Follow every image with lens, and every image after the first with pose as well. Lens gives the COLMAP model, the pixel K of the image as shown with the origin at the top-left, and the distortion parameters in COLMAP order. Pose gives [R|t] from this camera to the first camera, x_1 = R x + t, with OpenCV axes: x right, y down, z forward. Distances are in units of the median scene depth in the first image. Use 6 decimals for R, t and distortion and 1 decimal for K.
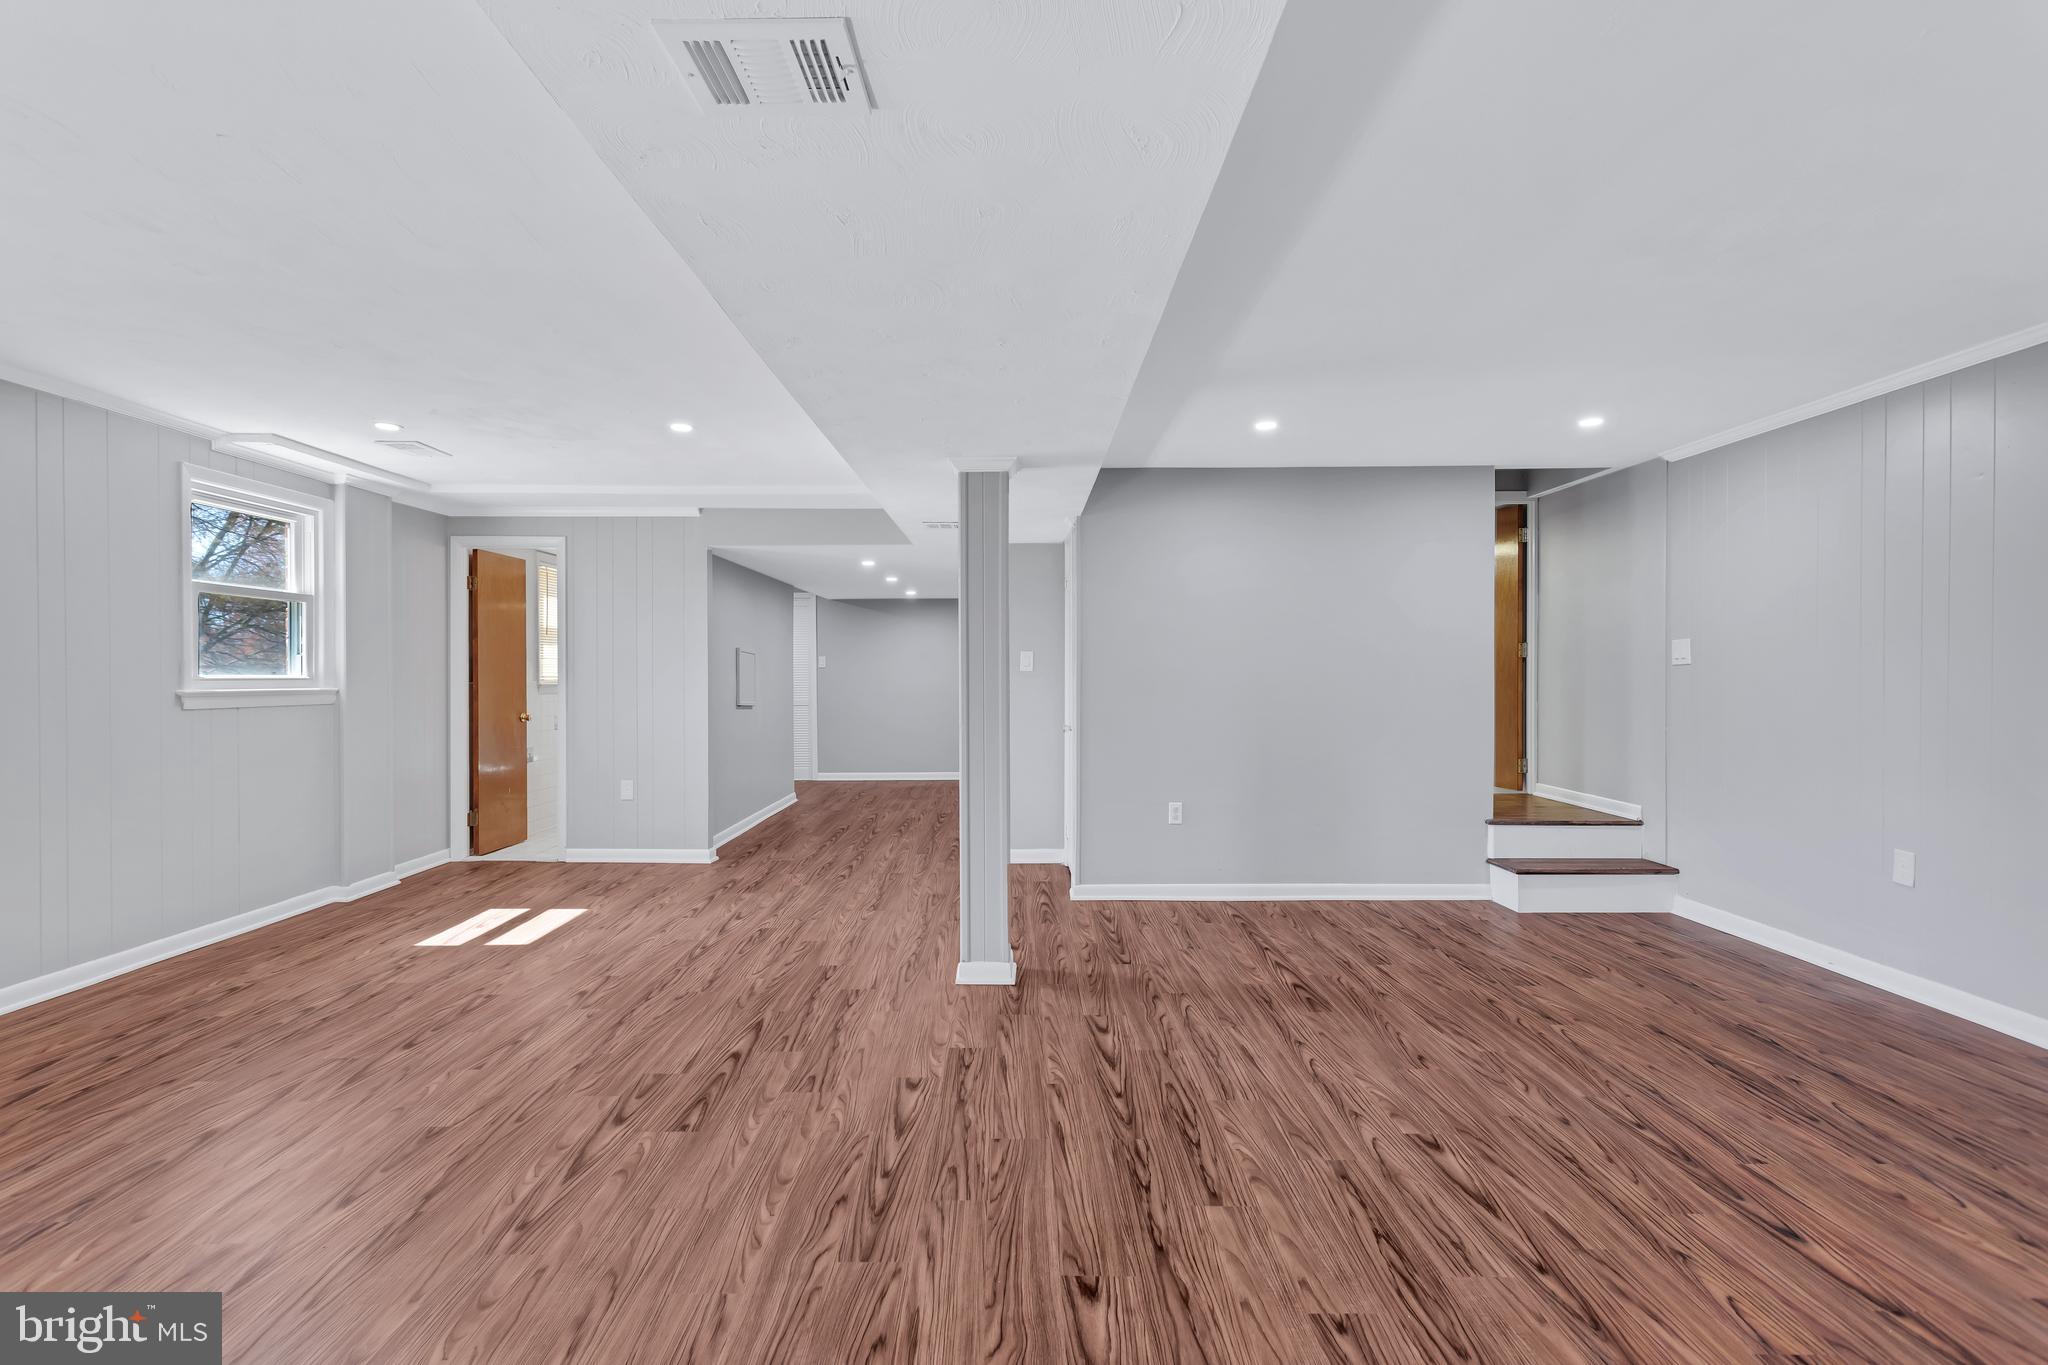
lens RADIAL K [[1012.4, 0, 1018.4], [0, 1012.4, 678.4], [0, 0, 1]] dist [0.000376, 0.000277]
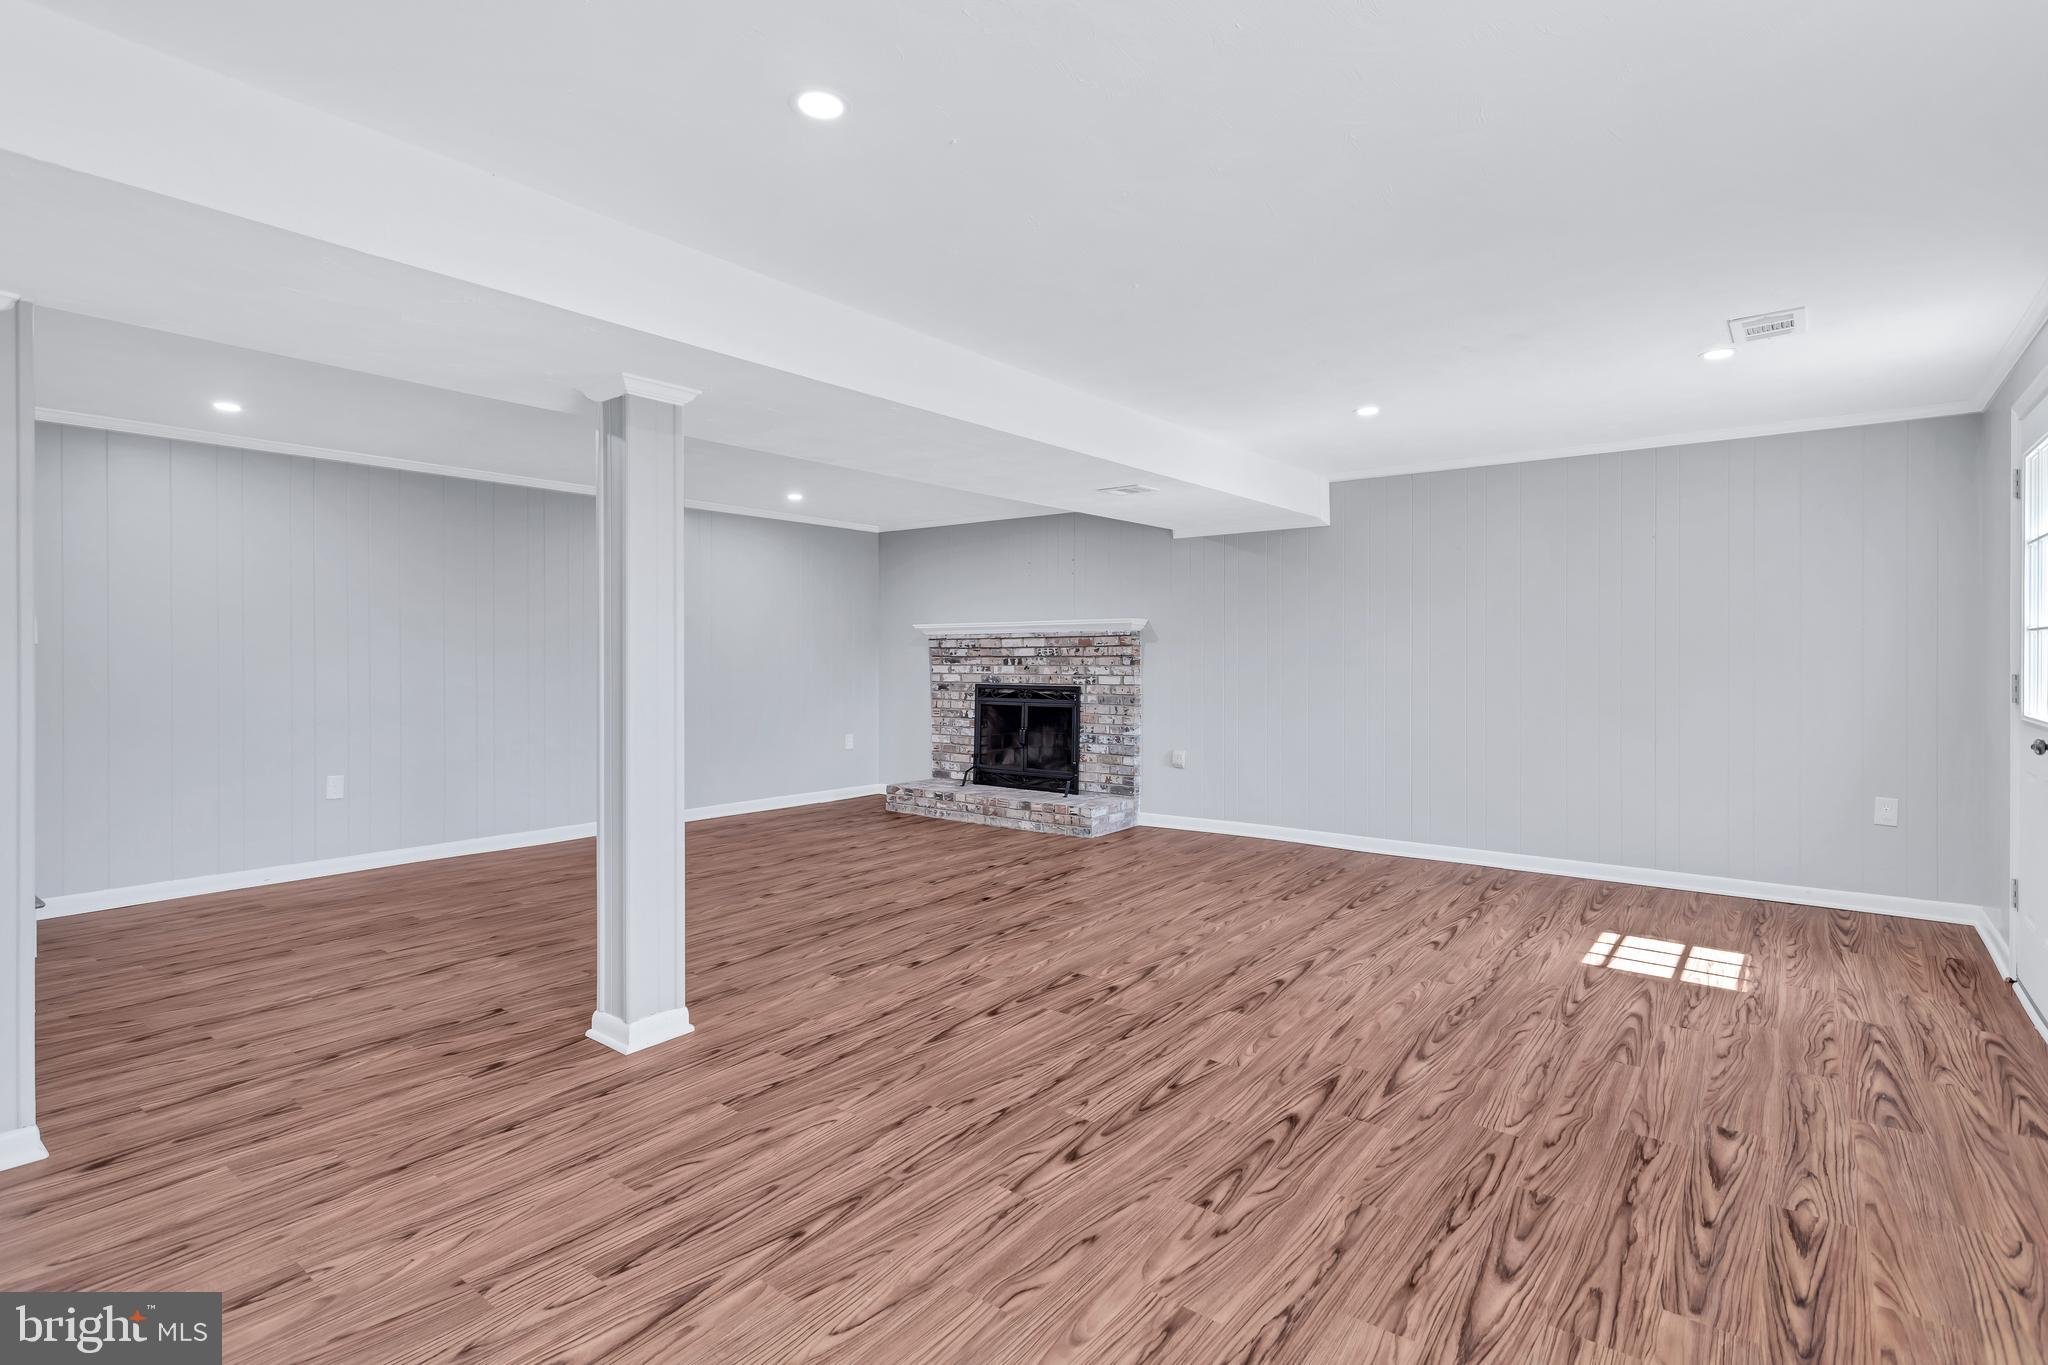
lens RADIAL K [[1012.4, 0, 1018.4], [0, 1012.4, 678.4], [0, 0, 1]] dist [0.000376, 0.000277]
pose [[-0.794415, -0.012571, 0.607246, -0.935797], [0.003728, 0.999666, 0.025571, -0.007645], [-0.607364, 0.022578, -0.794103, 1.806853]]
